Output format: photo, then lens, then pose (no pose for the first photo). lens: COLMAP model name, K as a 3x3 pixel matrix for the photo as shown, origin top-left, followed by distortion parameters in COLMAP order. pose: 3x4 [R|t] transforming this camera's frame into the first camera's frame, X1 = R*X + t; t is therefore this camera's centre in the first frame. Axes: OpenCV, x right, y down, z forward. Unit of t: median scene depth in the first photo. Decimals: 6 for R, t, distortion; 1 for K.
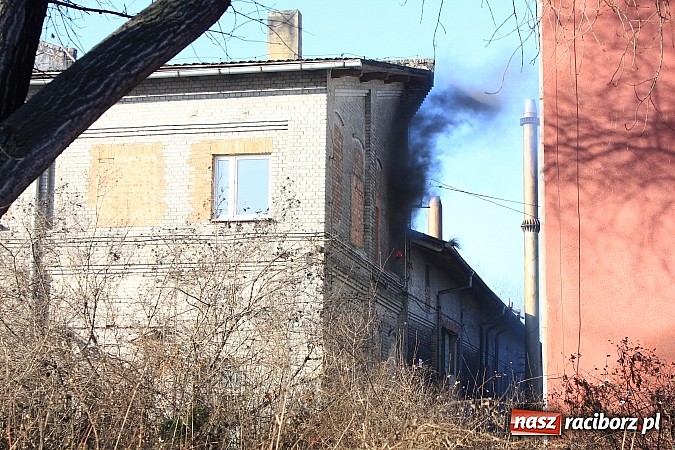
lens RADIAL K [[1324.3, 0, 331.5], [0, 1324.3, 225.0], [0, 0, 1]] dist [0.030510, 0.000000]
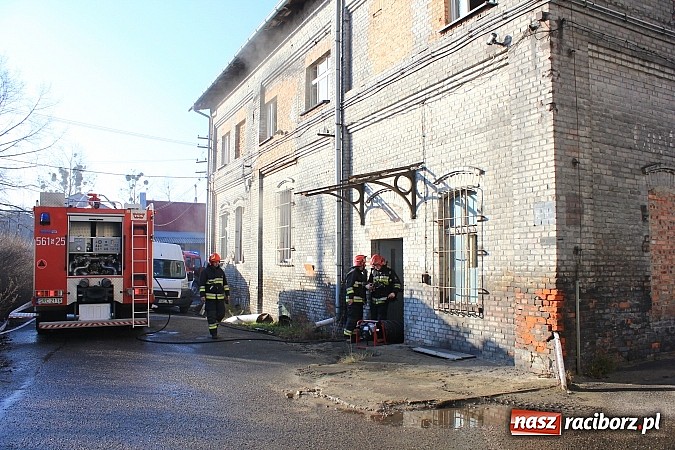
lens RADIAL K [[557.3, 0, 338.7], [0, 557.3, 221.1], [0, 0, 1]] dist [-0.149890, 0.130594]
pose [[0.631655, -0.066927, -0.772355, 0.132914], [0.120668, 0.992612, 0.012674, 0.107105], [0.765801, -0.101204, 0.635064, 0.730627]]
